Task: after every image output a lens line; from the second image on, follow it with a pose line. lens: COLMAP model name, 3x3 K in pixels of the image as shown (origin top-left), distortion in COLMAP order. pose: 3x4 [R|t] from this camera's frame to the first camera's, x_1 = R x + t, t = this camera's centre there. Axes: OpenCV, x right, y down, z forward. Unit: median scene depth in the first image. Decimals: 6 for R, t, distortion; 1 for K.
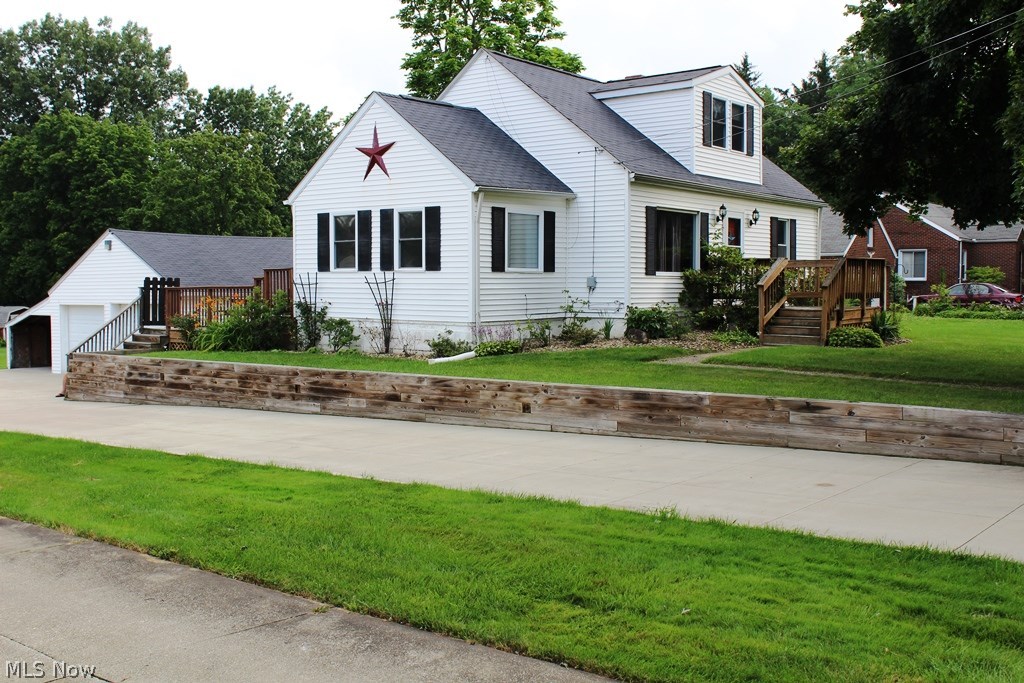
lens RADIAL K [[1074.8, 0, 517.3], [0, 1074.8, 336.4], [0, 0, 1]] dist [-0.060846, 0.000000]
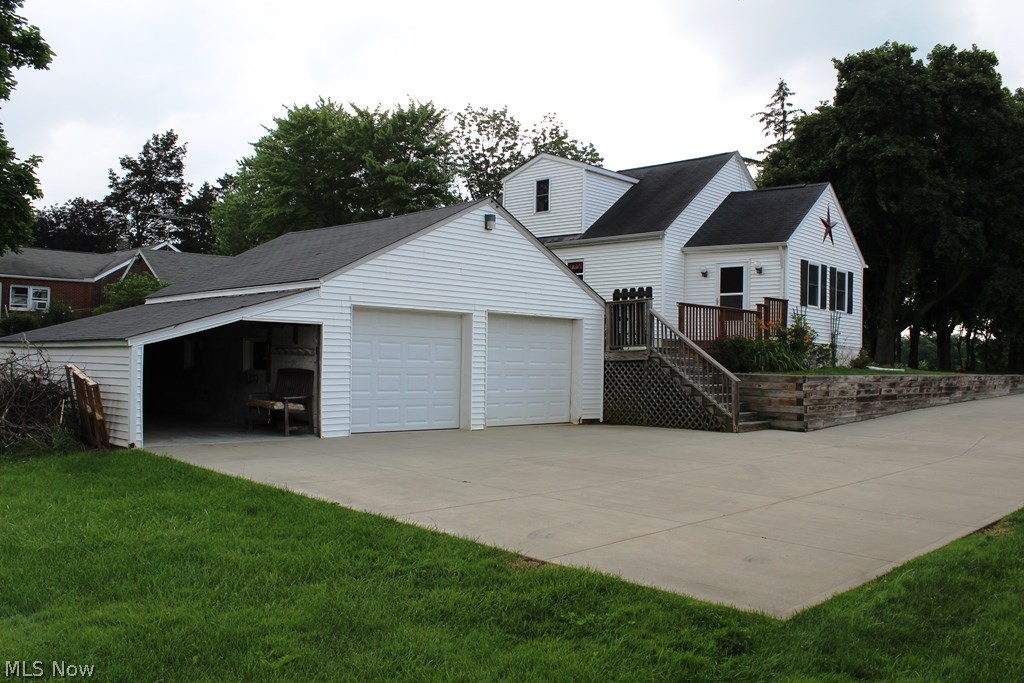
lens RADIAL K [[875.5, 0, 513.8], [0, 875.5, 346.6], [0, 0, 1]] dist [-0.107765, 0.034980]
pose [[0.073352, 0.021722, 0.997070, -1.236027], [0.021115, 0.999505, -0.023329, 0.003564], [-0.997083, 0.022764, 0.072857, 1.287429]]
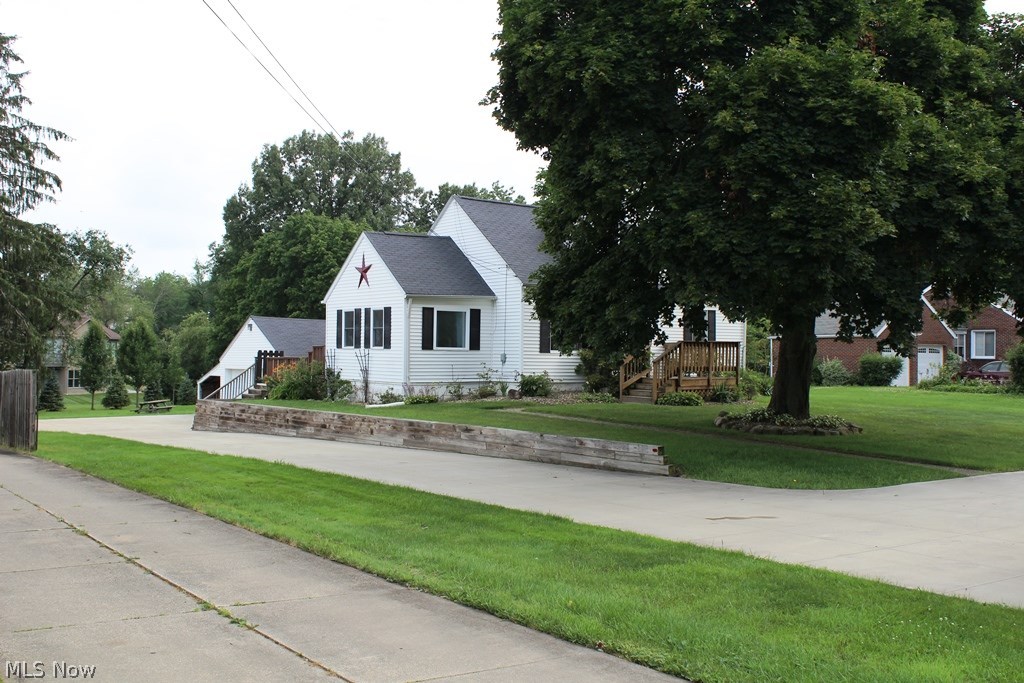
lens RADIAL K [[1074.8, 0, 508.9], [0, 1074.8, 341.6], [0, 0, 1]] dist [-0.060846, 0.000000]
pose [[0.962023, 0.007229, -0.272874, 0.469674], [-0.024244, 0.997962, -0.059034, 0.013859], [0.271891, 0.063408, 0.960237, -0.392828]]
